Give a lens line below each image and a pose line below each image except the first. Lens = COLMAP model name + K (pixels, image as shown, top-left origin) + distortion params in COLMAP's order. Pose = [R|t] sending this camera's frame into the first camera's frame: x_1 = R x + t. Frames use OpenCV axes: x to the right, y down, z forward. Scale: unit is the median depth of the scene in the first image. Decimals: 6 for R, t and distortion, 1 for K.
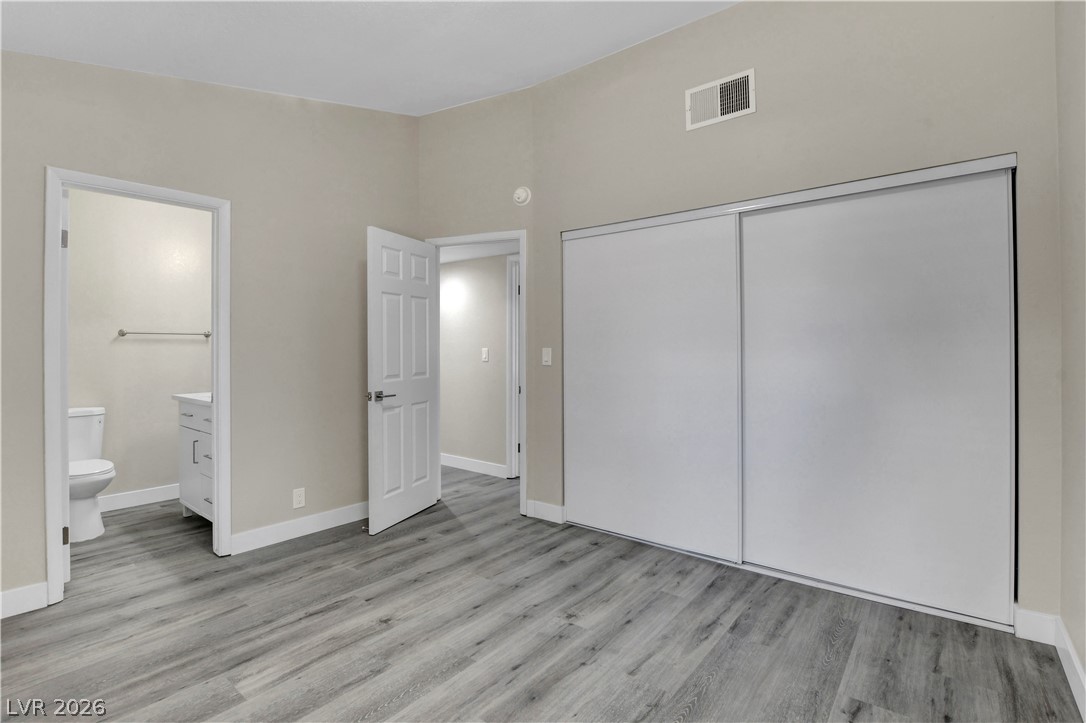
lens RADIAL K [[508.7, 0, 546.1], [0, 508.7, 347.7], [0, 0, 1]] dist [-0.028085, 0.000532]
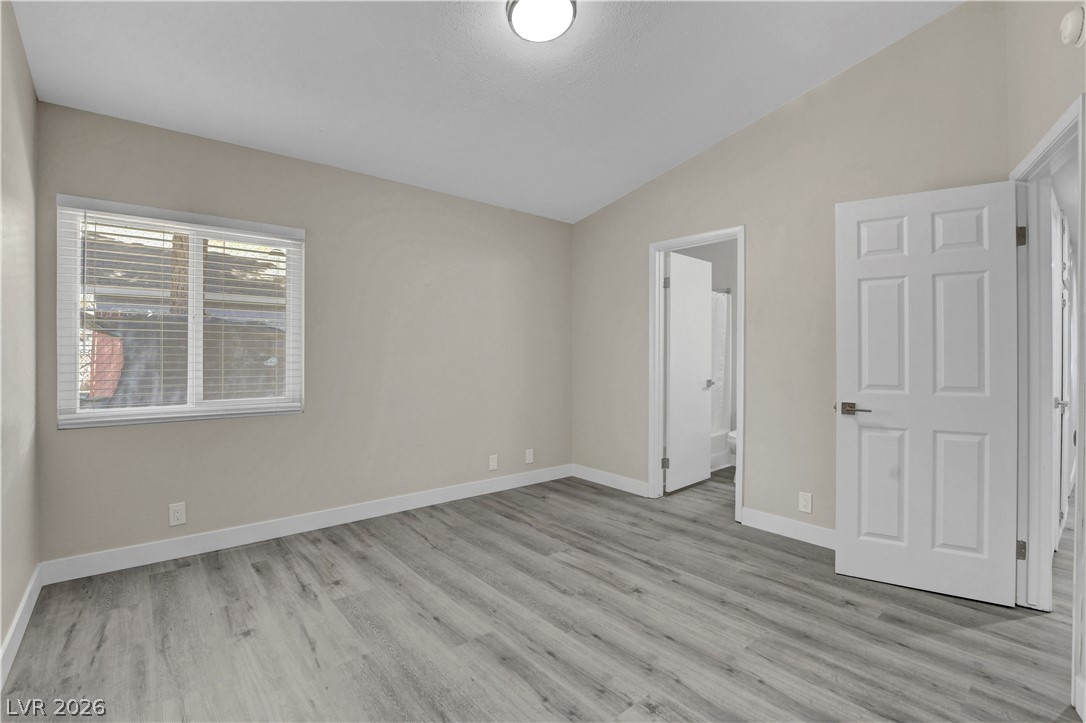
lens RADIAL K [[496.7, 0, 547.5], [0, 496.7, 350.1], [0, 0, 1]] dist [-0.026303, 0.001100]
pose [[-0.184620, -0.001943, -0.982808, 0.792605], [-0.001587, 0.999997, -0.001679, 0.005033], [0.982809, 0.001250, -0.184623, 0.987497]]
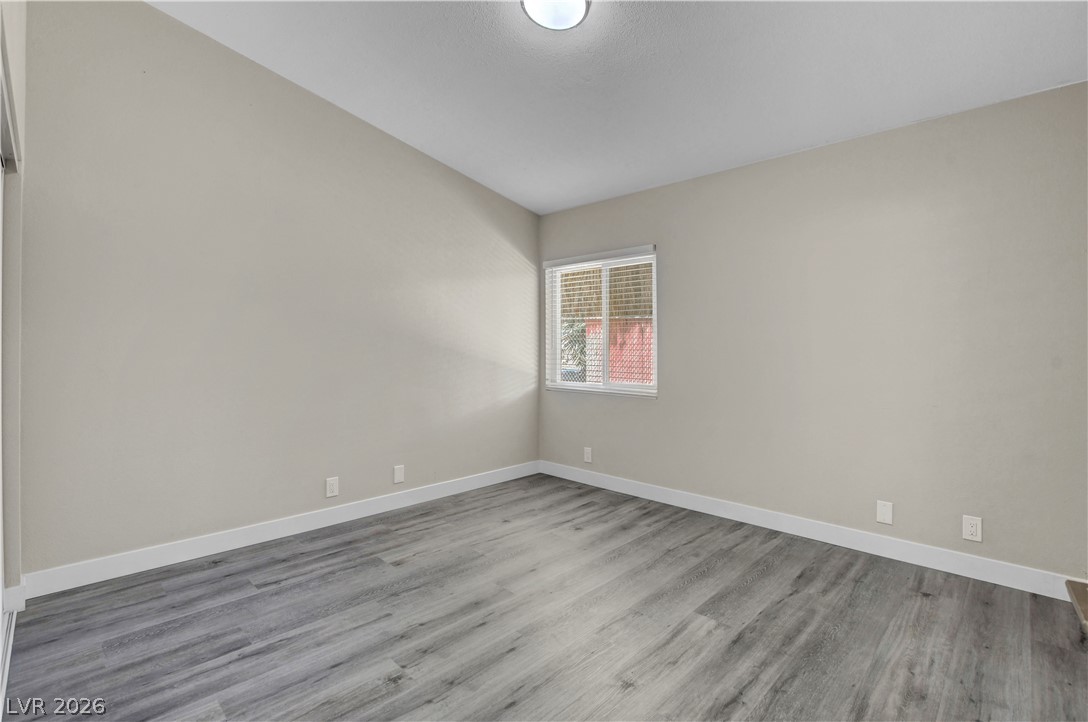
lens RADIAL K [[509.6, 0, 547.1], [0, 509.6, 347.2], [0, 0, 1]] dist [-0.028085, 0.000532]
pose [[-0.994009, 0.002757, 0.109264, -0.276823], [0.002227, 0.999985, -0.004977, 0.016106], [-0.109276, -0.004704, -0.994000, 1.768568]]
